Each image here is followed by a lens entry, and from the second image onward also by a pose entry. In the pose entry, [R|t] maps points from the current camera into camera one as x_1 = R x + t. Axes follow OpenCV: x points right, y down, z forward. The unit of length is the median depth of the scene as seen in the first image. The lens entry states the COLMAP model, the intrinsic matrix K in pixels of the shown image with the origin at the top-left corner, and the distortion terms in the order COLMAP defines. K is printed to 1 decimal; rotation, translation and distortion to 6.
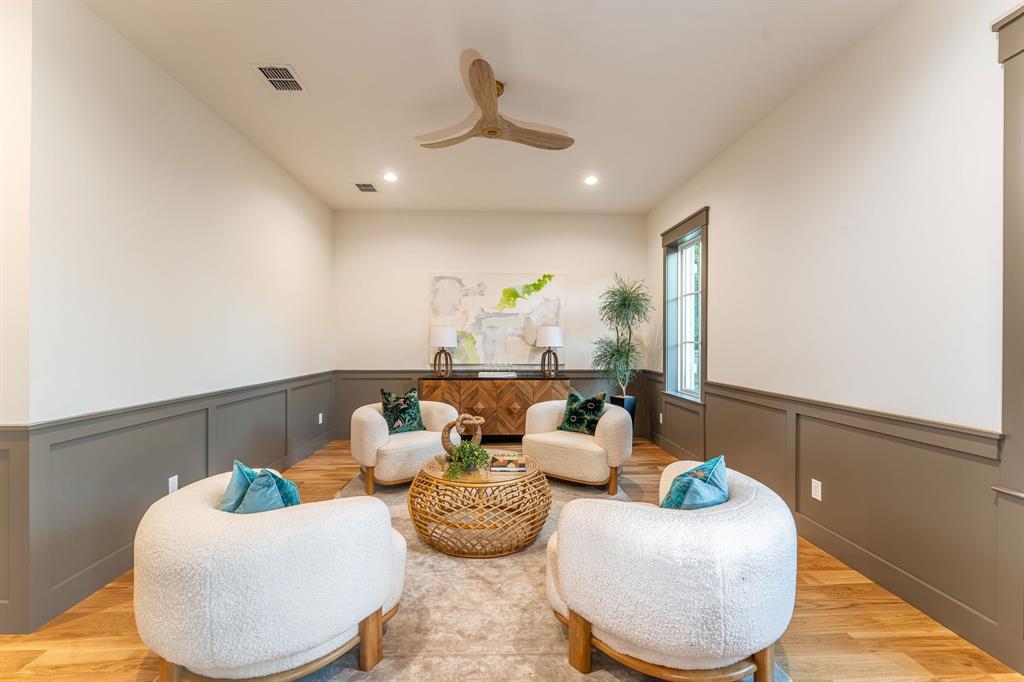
lens RADIAL K [[578.4, 0, 512.0], [0, 578.4, 341.0], [0, 0, 1]] dist [-0.000391, -0.000024]
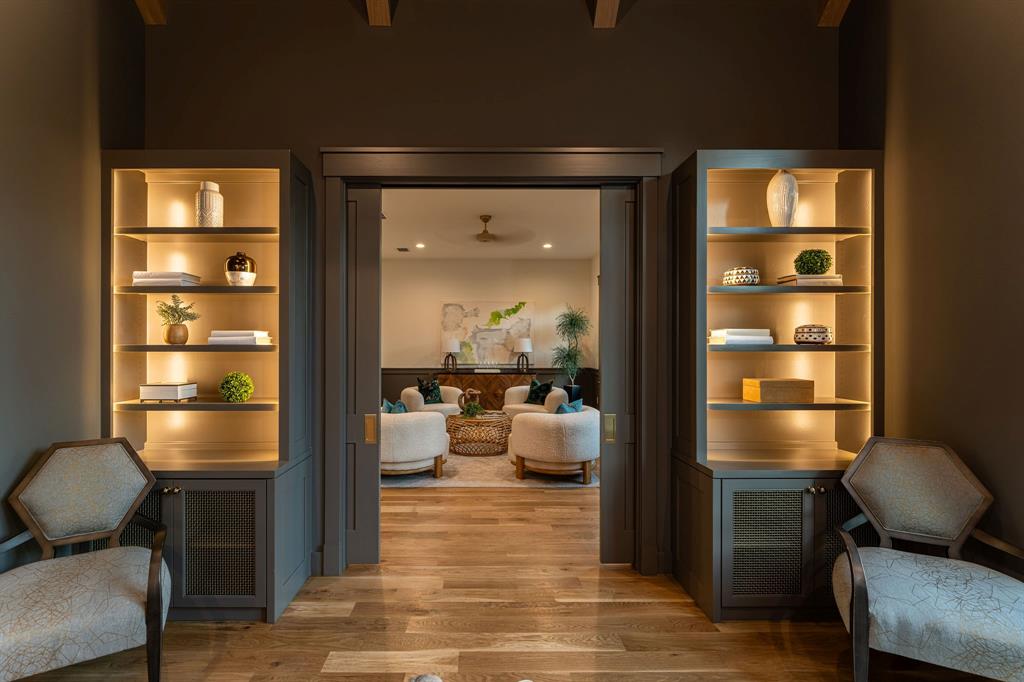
lens RADIAL K [[578.4, 0, 512.0], [0, 578.4, 341.0], [0, 0, 1]] dist [-0.000391, -0.000024]
pose [[0.999822, -0.000008, 0.018857, 0.009978], [0.000144, 0.999974, -0.007209, -0.007742], [-0.018856, 0.007210, 0.999796, -0.476600]]
